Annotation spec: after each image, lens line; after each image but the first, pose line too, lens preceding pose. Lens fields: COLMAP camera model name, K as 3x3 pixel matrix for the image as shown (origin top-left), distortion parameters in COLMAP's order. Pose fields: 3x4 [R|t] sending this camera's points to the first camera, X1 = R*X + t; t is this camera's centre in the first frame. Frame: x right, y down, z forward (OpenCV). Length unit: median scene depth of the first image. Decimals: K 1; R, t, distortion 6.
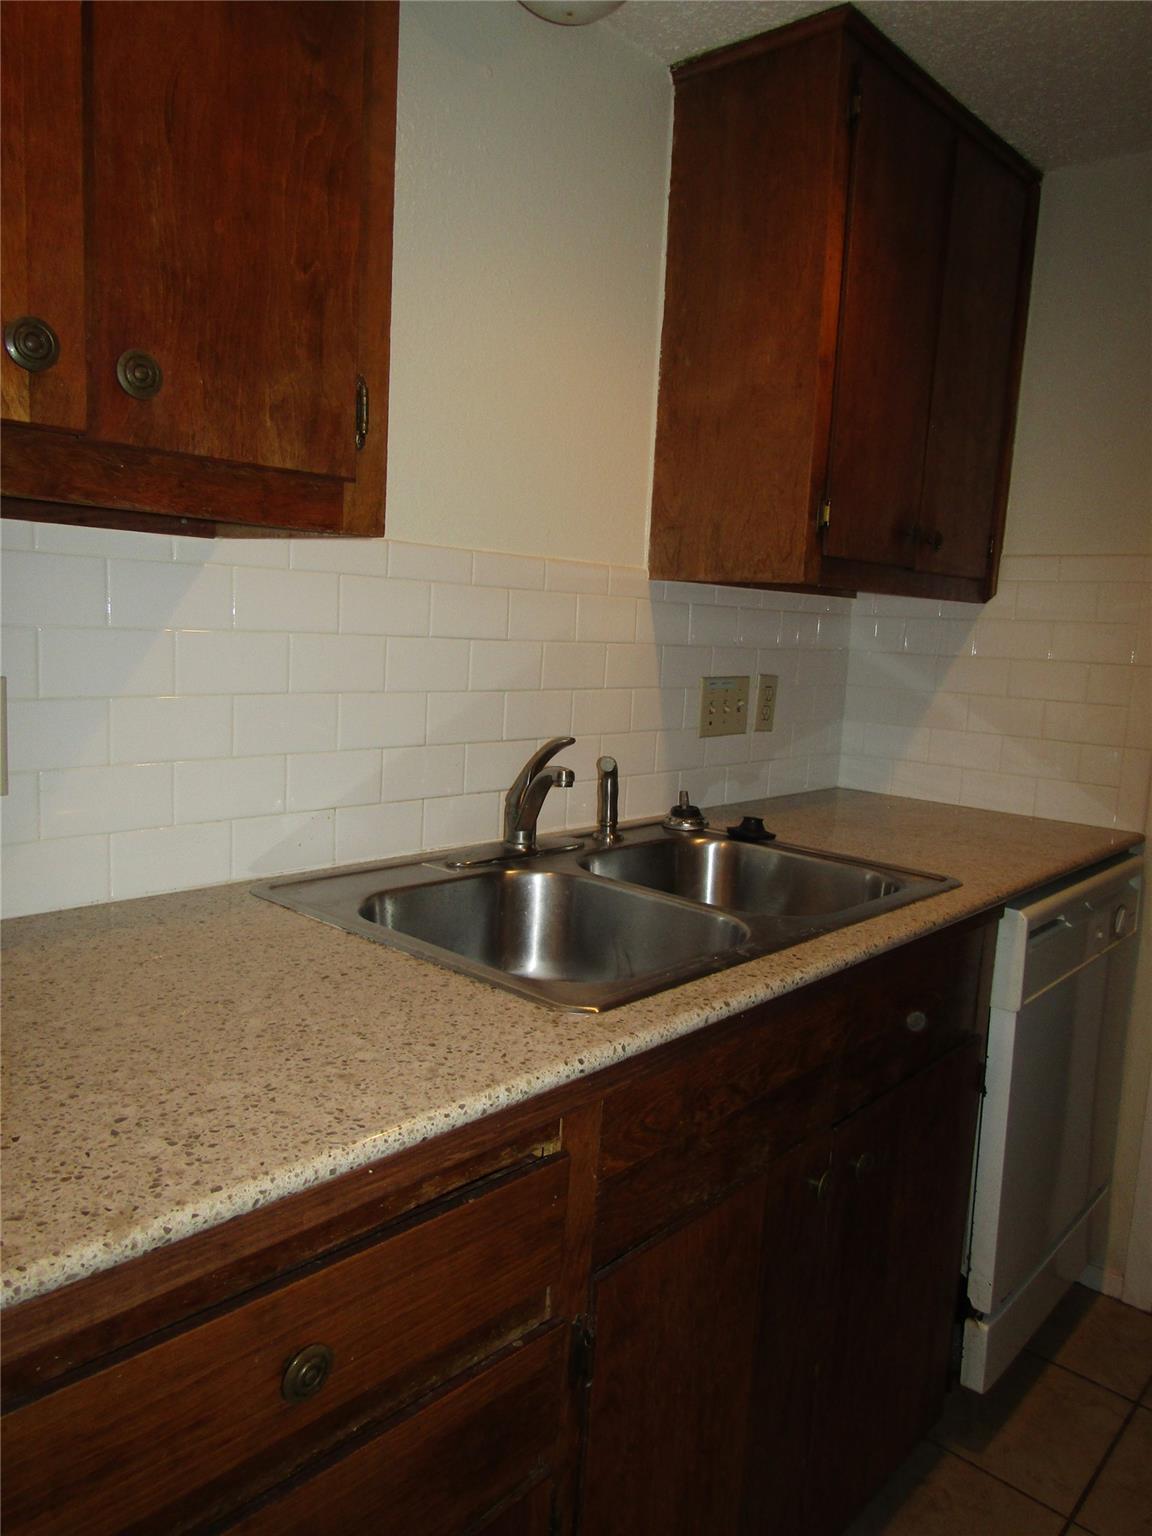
lens RADIAL K [[1096.1, 0, 578.1], [0, 1096.1, 764.3], [0, 0, 1]] dist [-0.012031, 0.010653]
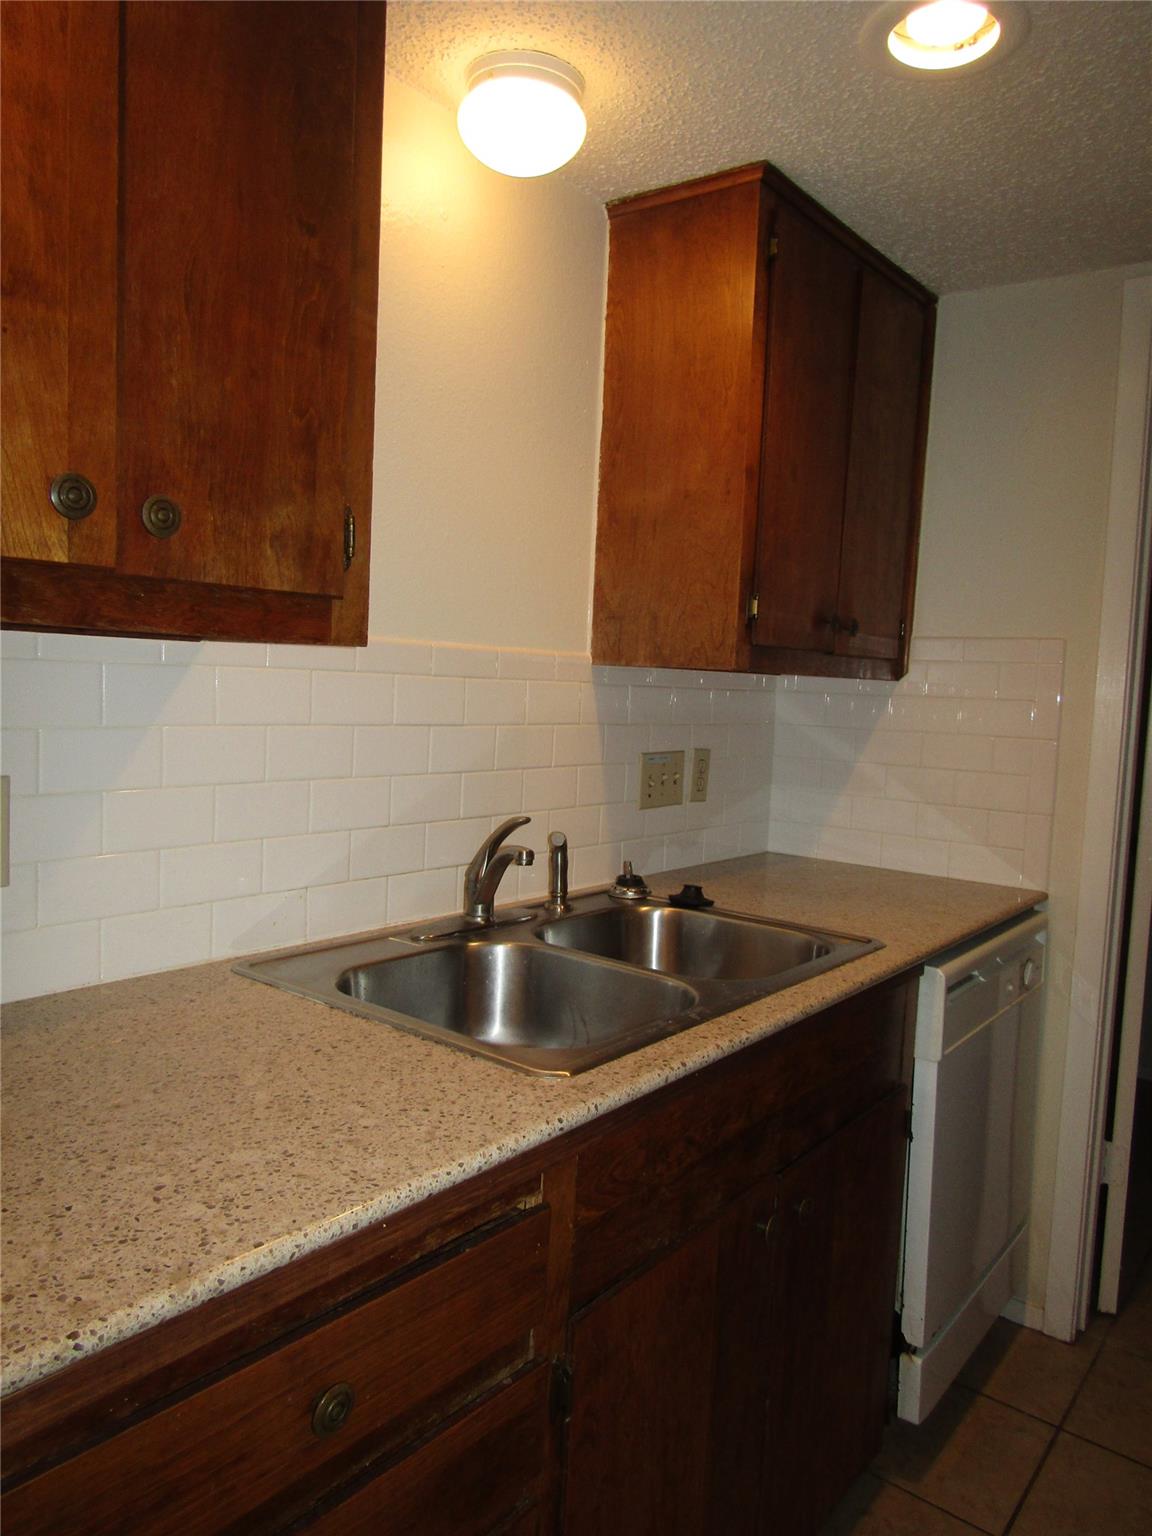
lens RADIAL K [[1096.1, 0, 575.7], [0, 1096.1, 766.2], [0, 0, 1]] dist [-0.012031, 0.010653]
pose [[0.997600, -0.012012, 0.068192, -0.042211], [0.015286, 0.998745, -0.047691, -0.029728], [-0.067533, 0.048619, 0.996532, -0.107077]]
